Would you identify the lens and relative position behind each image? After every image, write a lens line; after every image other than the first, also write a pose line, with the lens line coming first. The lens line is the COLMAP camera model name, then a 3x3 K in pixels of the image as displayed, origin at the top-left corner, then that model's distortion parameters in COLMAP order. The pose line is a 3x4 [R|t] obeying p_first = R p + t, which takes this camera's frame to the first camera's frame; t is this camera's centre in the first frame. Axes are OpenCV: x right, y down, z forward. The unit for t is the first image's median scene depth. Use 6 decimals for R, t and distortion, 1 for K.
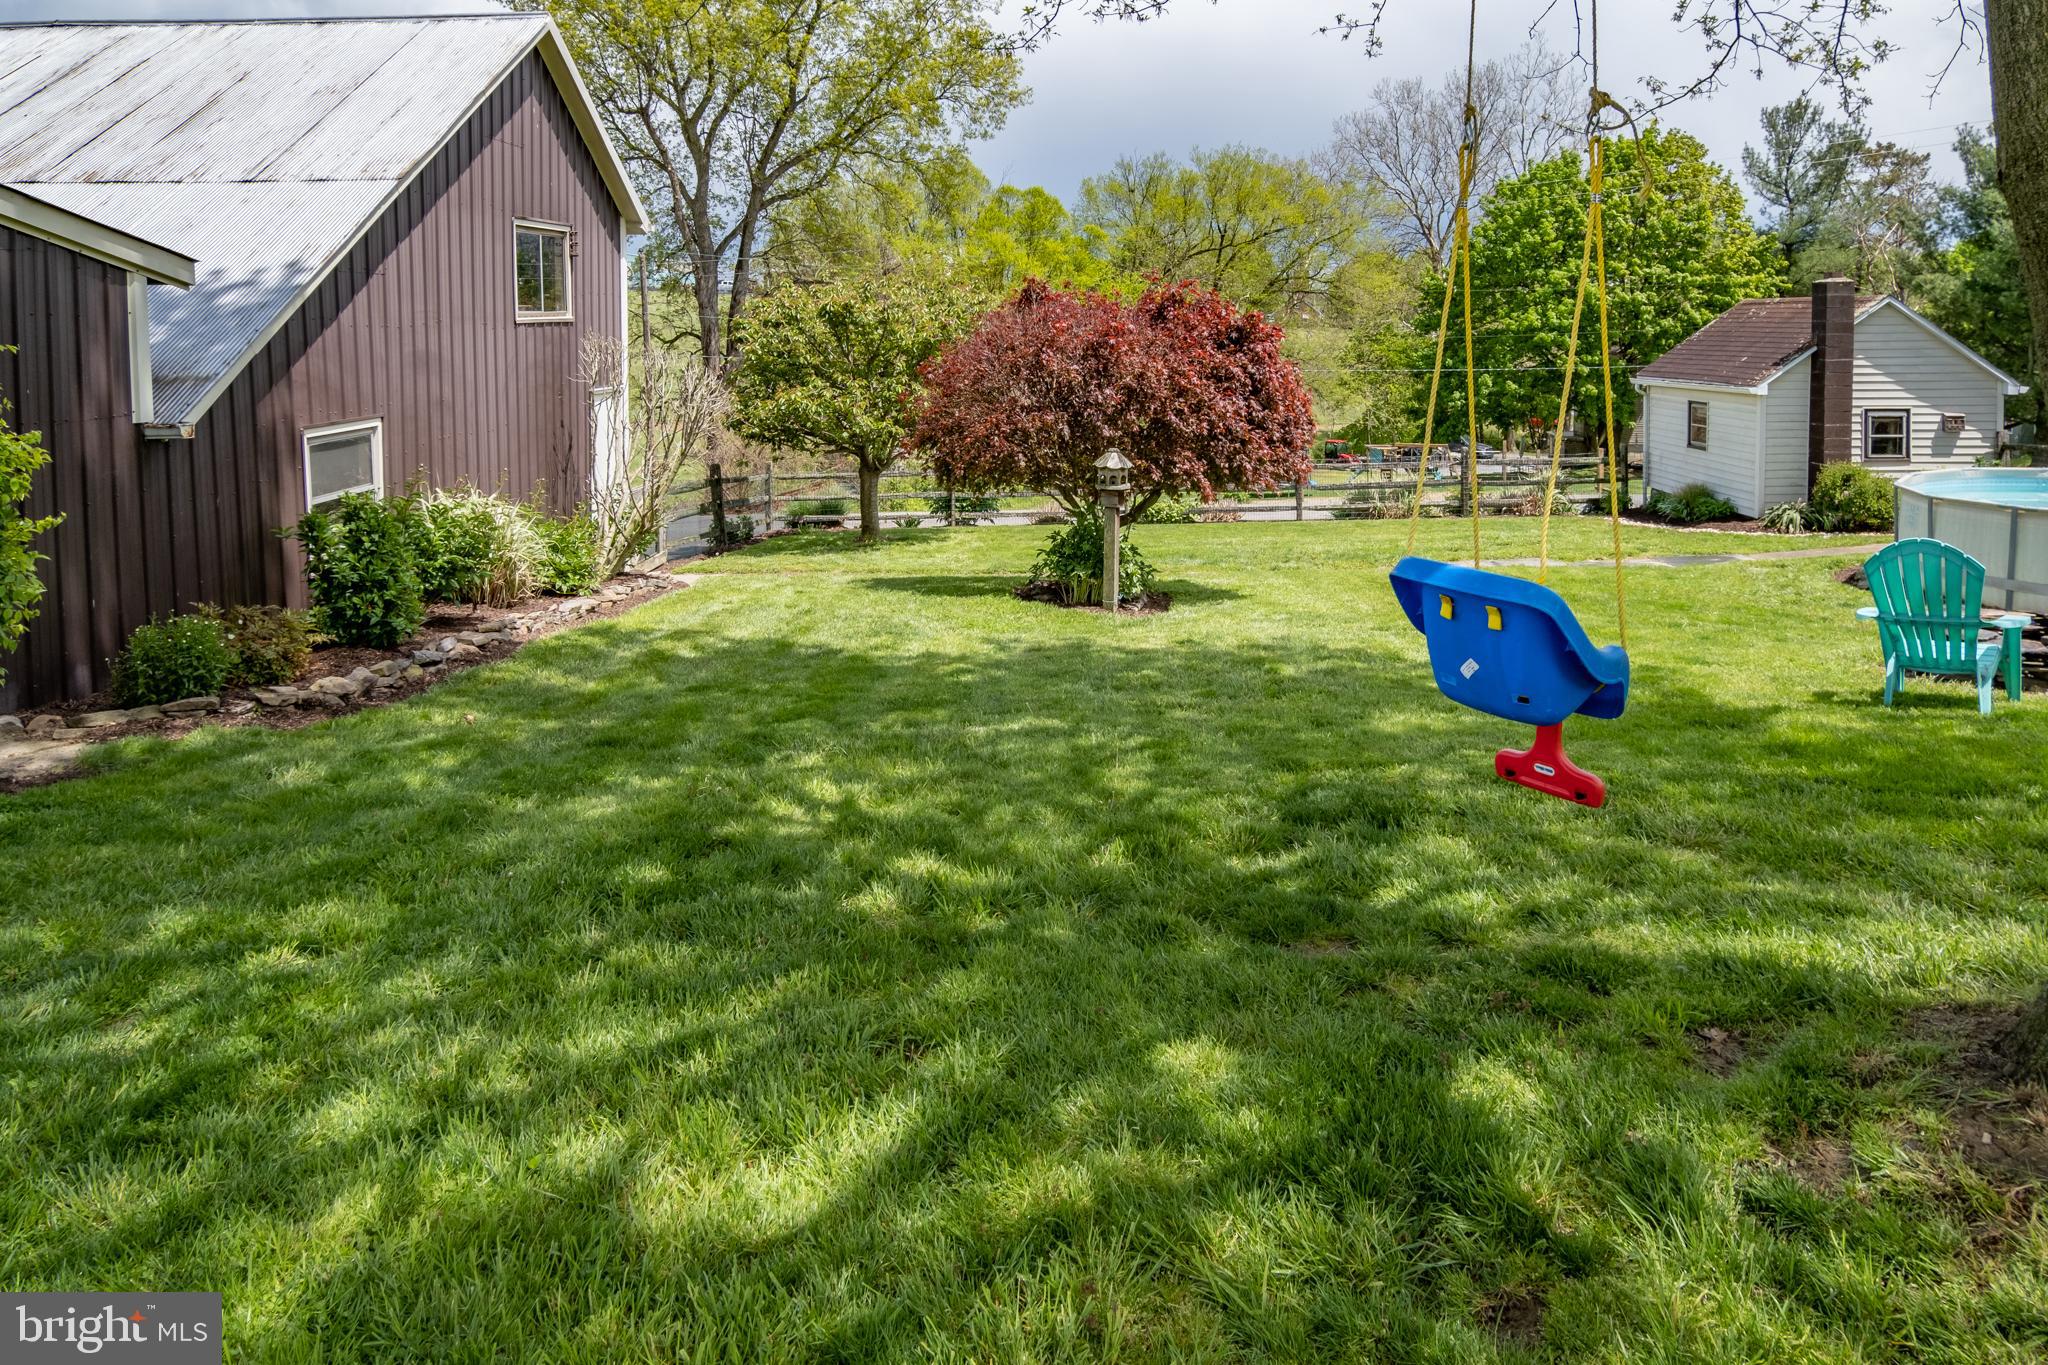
lens RADIAL K [[1357.5, 0, 1042.4], [0, 1357.5, 403.0], [0, 0, 1]] dist [-0.005281, -0.002543]
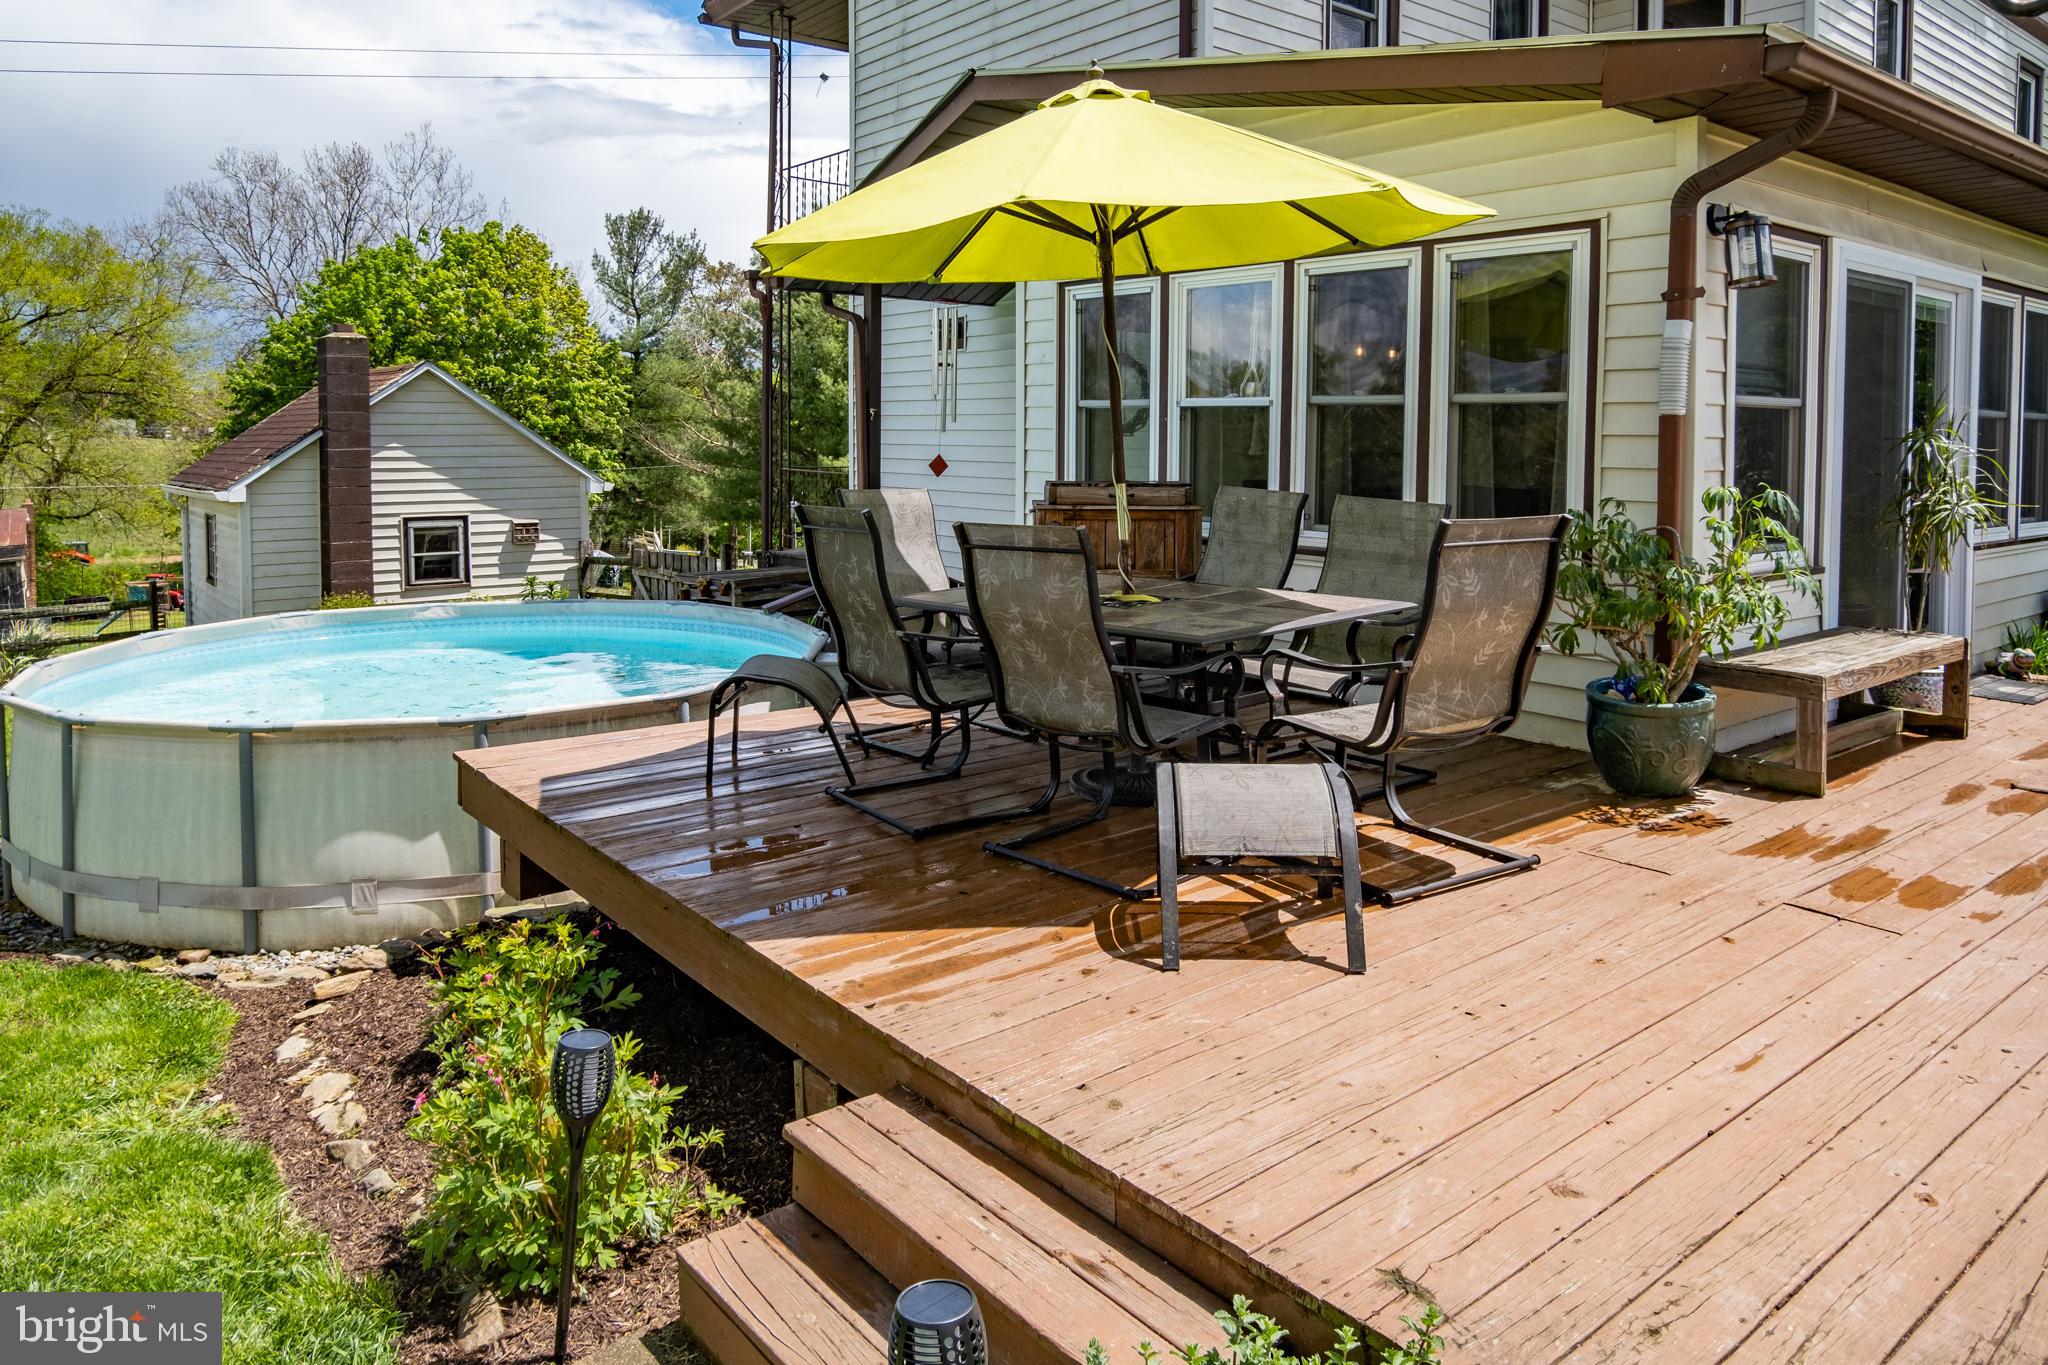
lens RADIAL K [[1339.7, 0, 972.0], [0, 1339.7, 484.5], [0, 0, 1]] dist [-0.007676, -0.001964]
pose [[0.777486, -0.018071, 0.628641, 0.120067], [0.033881, 0.999339, -0.013176, 0.001895], [-0.627987, 0.031543, 0.777584, 0.076507]]
